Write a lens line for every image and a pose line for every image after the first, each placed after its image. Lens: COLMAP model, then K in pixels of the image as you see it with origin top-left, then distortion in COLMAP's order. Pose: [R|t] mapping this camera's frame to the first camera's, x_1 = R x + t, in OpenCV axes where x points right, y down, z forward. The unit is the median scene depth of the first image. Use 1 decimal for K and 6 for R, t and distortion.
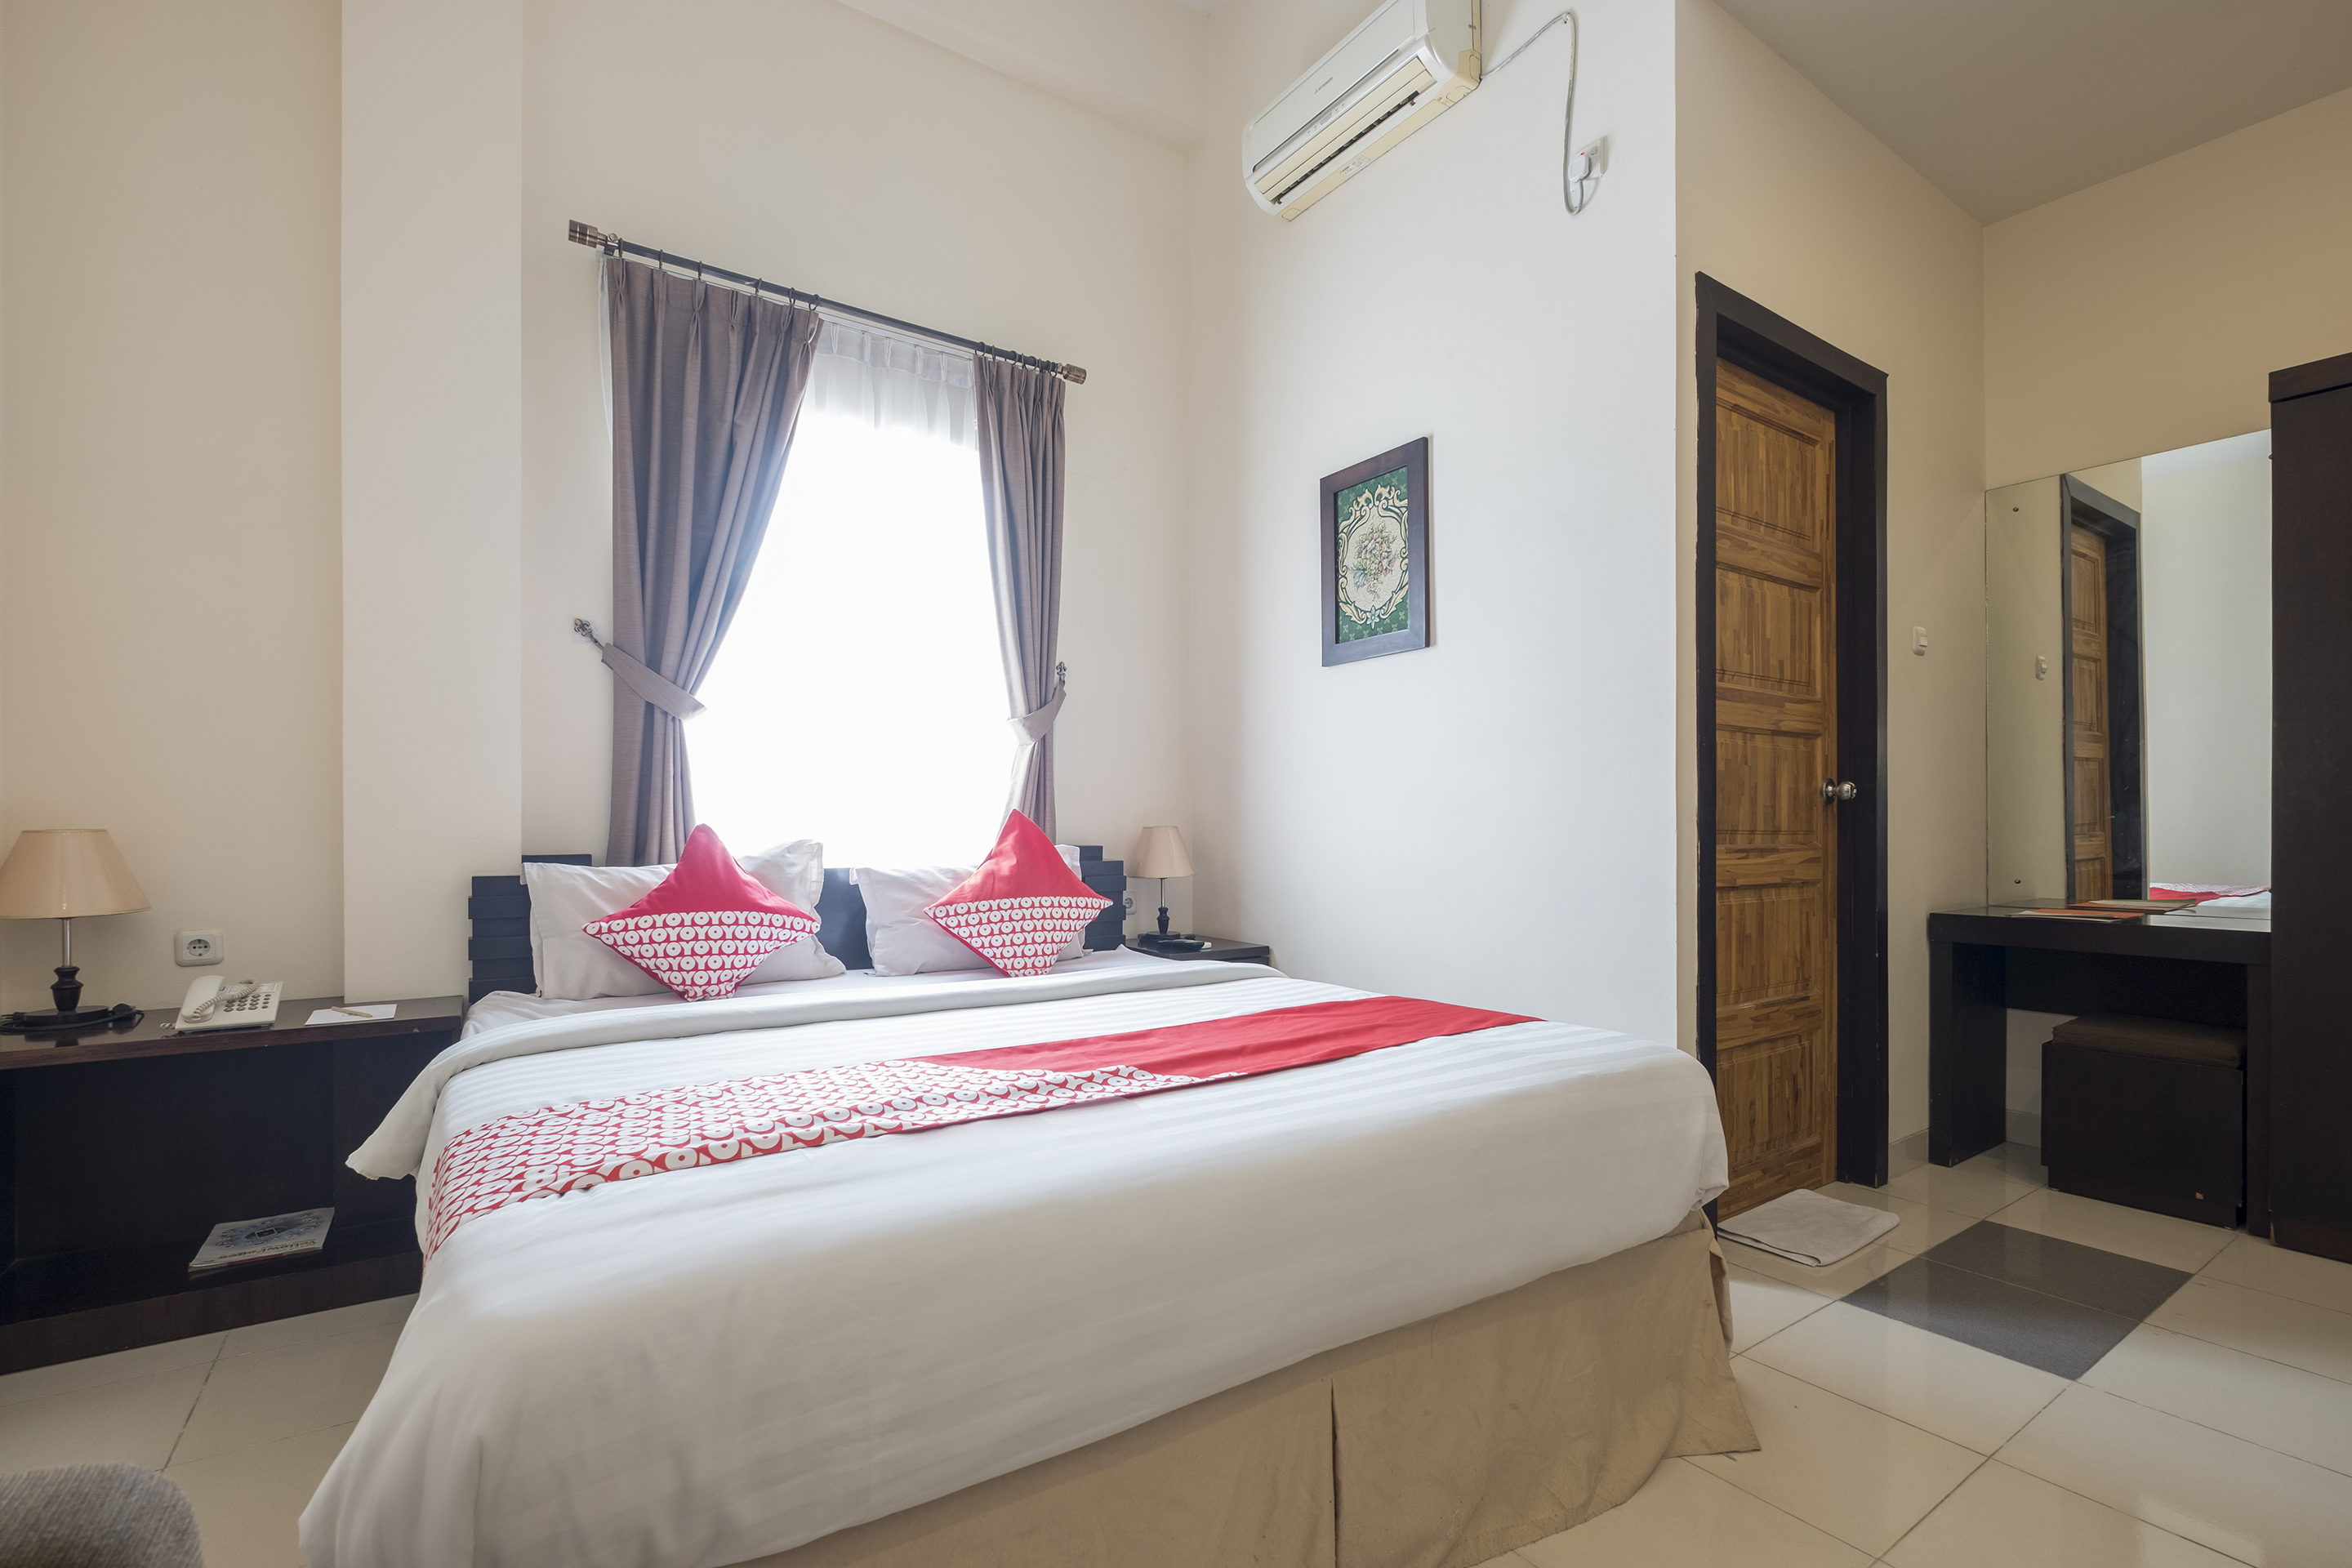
lens RADIAL K [[1021.5, 0, 1161.0], [0, 1021.5, 794.7], [0, 0, 1]] dist [-0.016160, 0.000139]
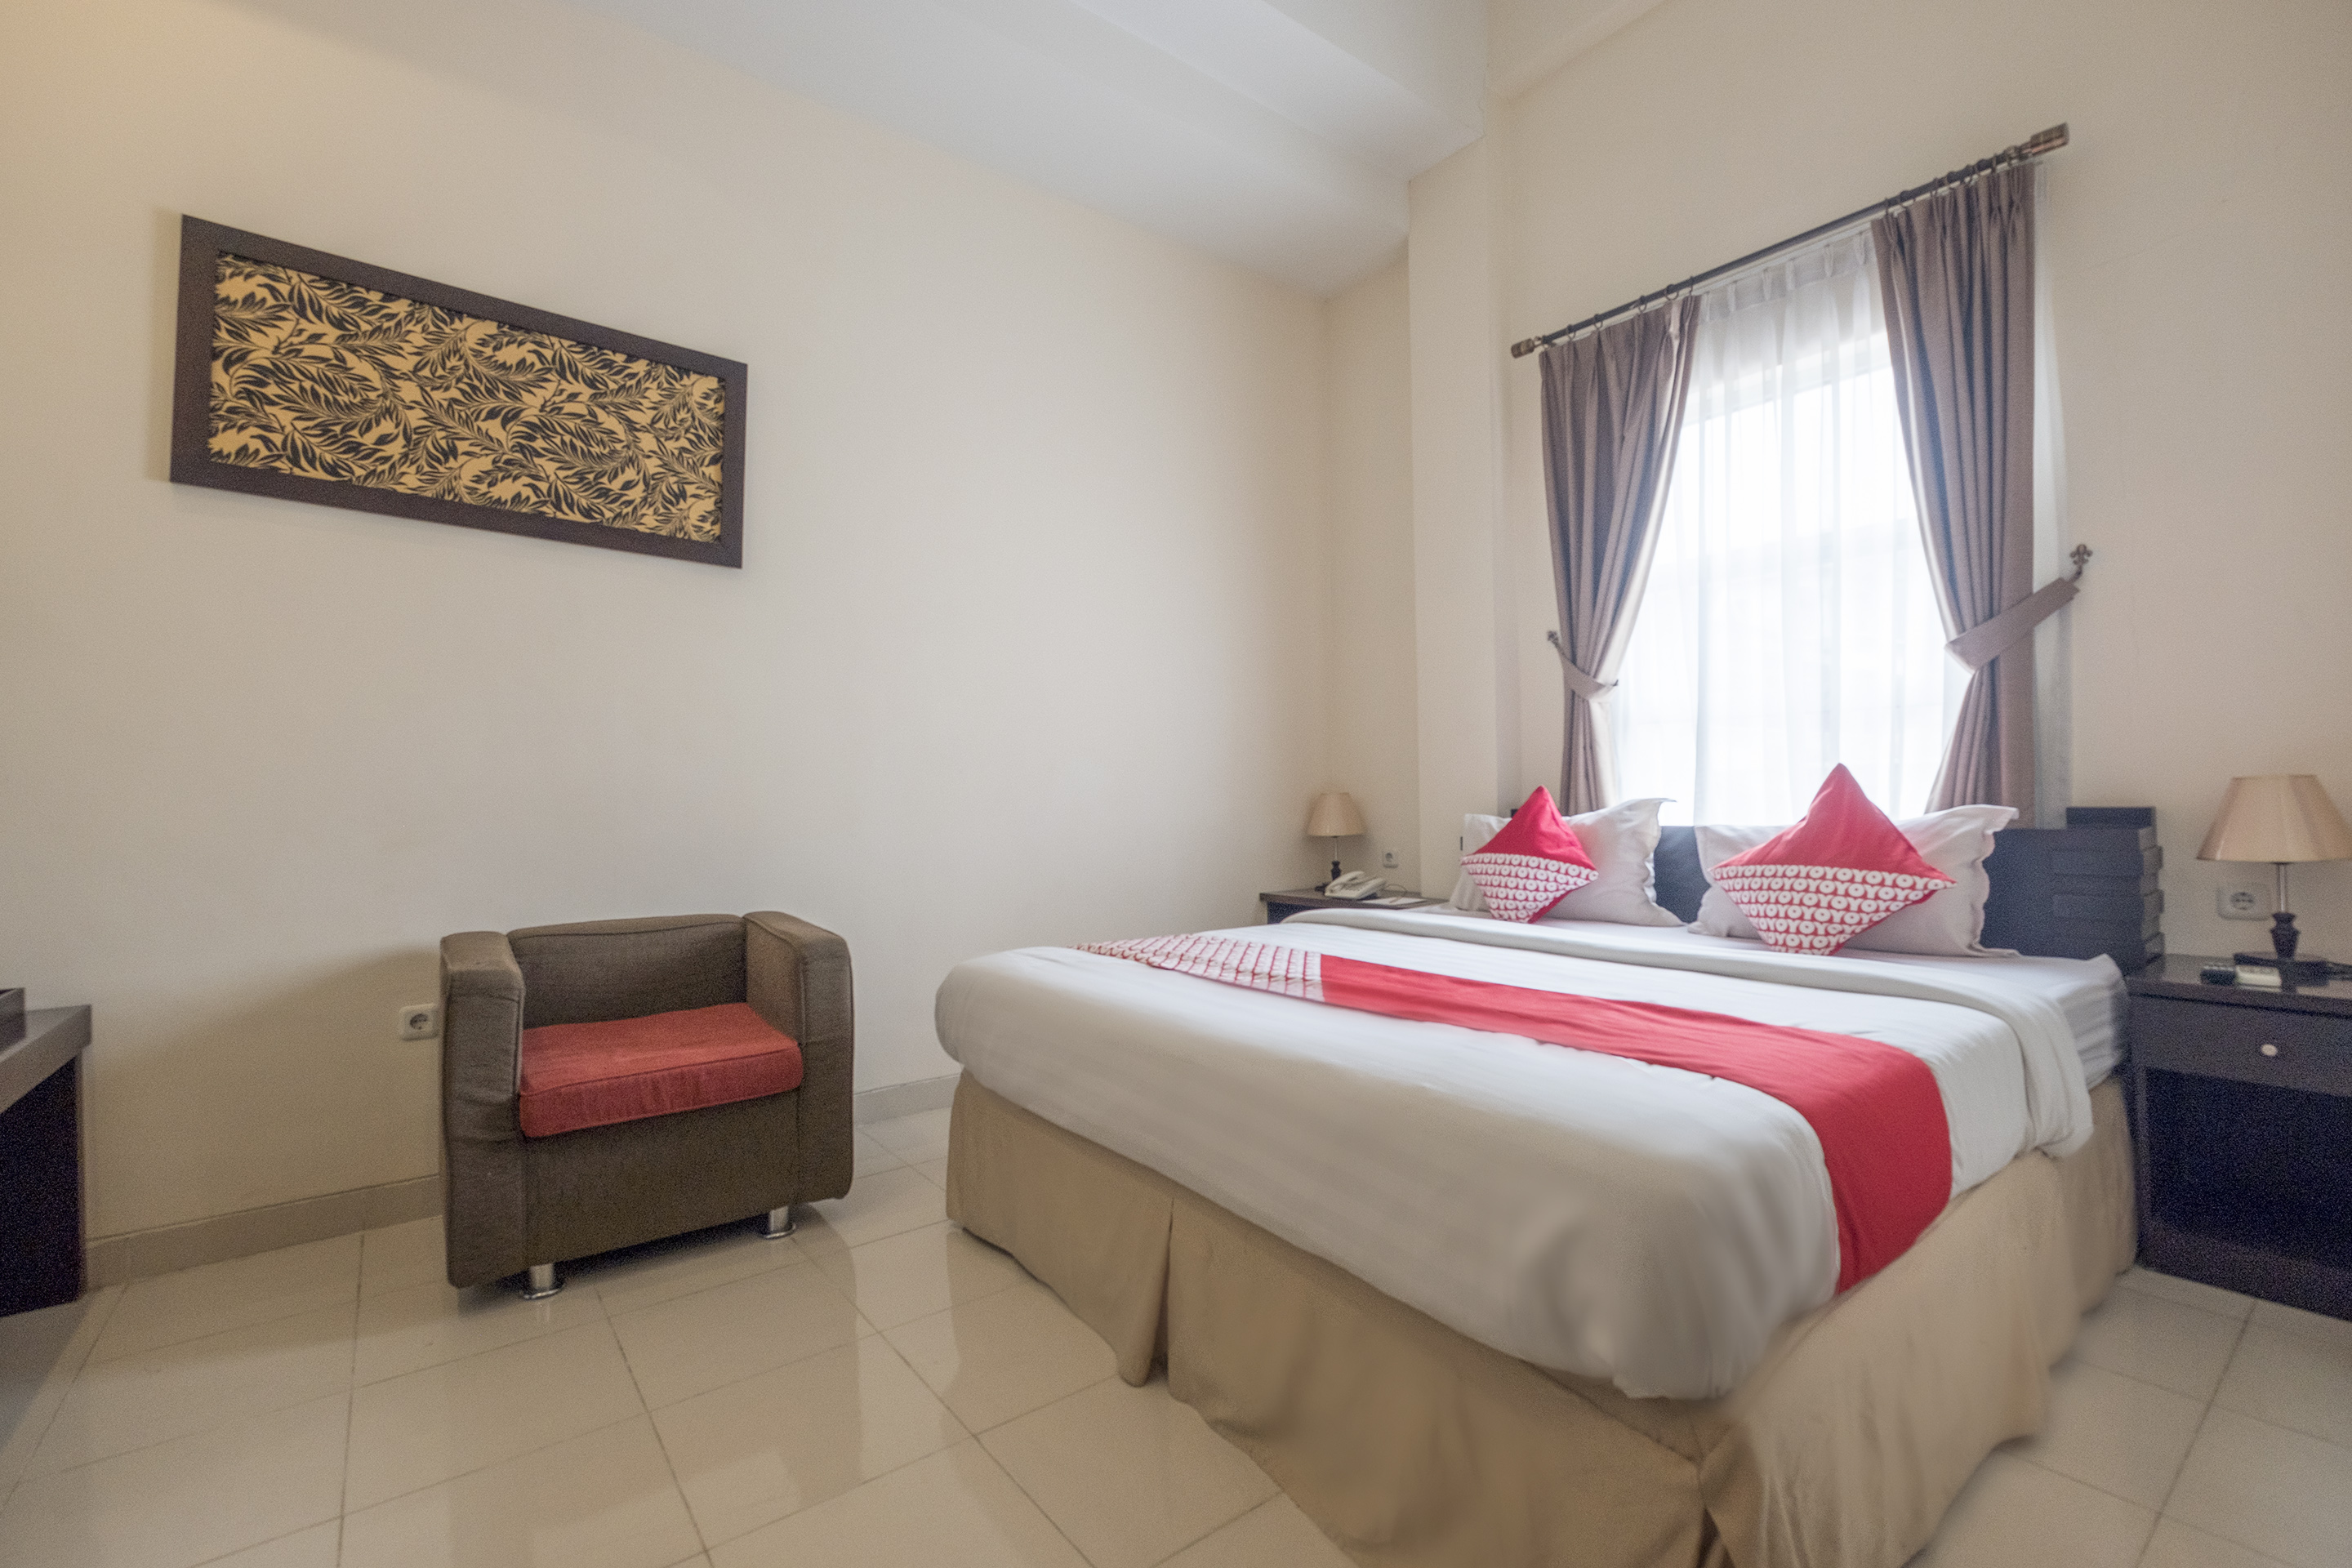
lens RADIAL K [[990.4, 0, 1175.9], [0, 990.4, 747.5], [0, 0, 1]] dist [-0.014699, 0.000131]
pose [[0.066027, -0.048003, -0.996663, 0.630656], [0.046763, 0.997894, -0.044964, 0.012457], [0.996721, -0.043638, 0.068133, 0.394443]]
